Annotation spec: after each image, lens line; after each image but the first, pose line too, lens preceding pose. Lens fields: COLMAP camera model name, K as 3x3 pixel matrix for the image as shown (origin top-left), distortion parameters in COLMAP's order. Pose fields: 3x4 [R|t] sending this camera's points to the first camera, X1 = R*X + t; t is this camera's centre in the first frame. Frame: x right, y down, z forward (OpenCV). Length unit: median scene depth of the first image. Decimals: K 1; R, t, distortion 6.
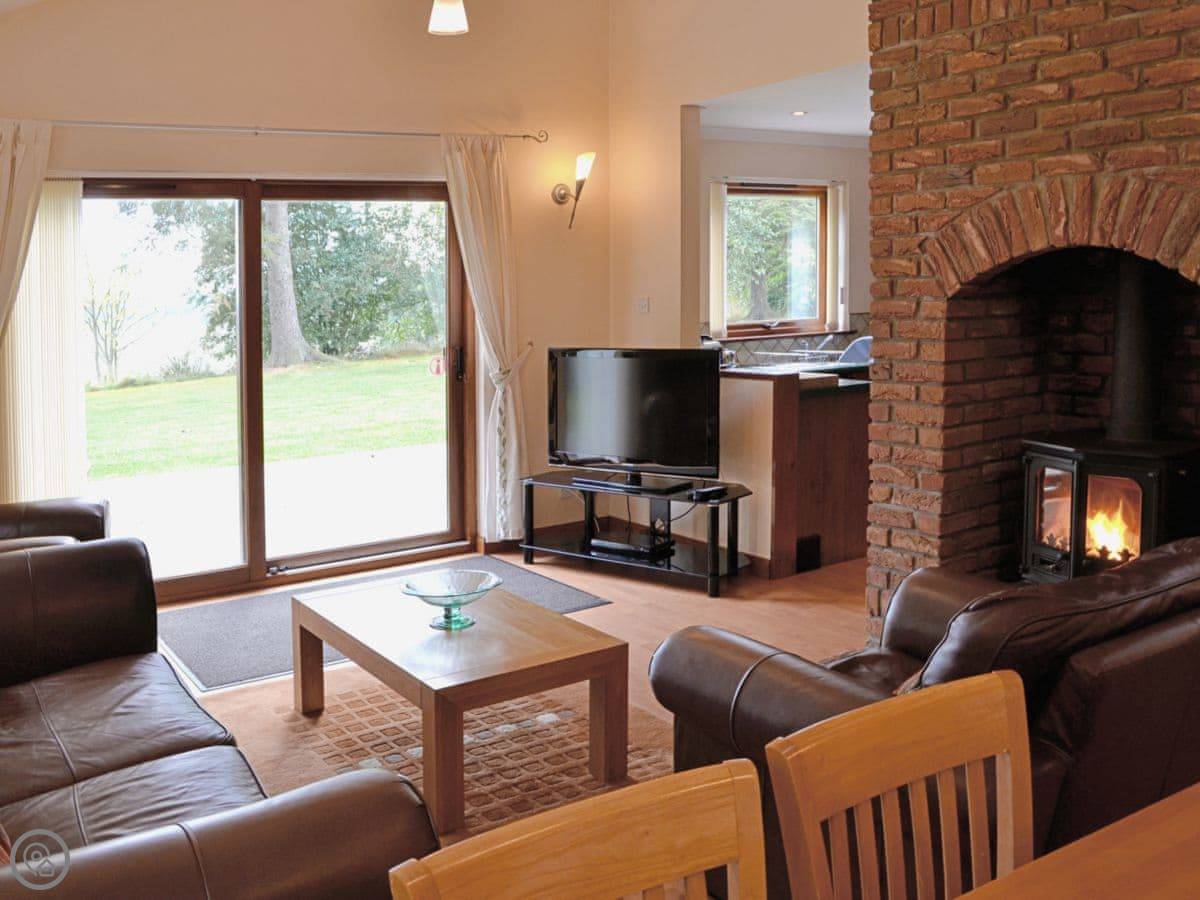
lens RADIAL K [[1126.4, 0, 599.2], [0, 1126.4, 451.4], [0, 0, 1]] dist [-0.055050, 0.000000]
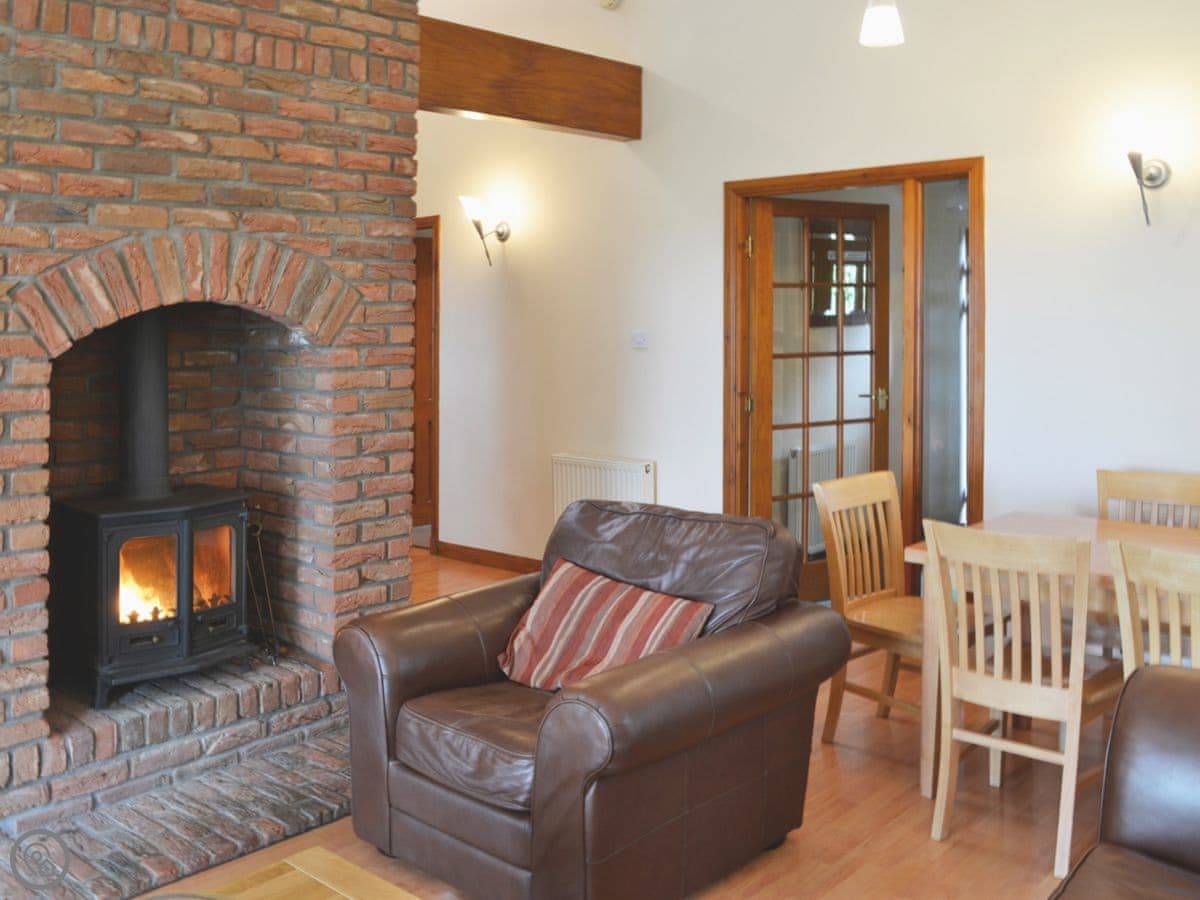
lens RADIAL K [[1126.4, 0, 599.4], [0, 1126.4, 448.5], [0, 0, 1]] dist [-0.055050, 0.000000]
pose [[-0.242484, -0.090387, 0.965936, -0.618709], [0.154705, 0.979307, 0.130474, -0.127648], [-0.957741, 0.181073, -0.223483, 0.886067]]
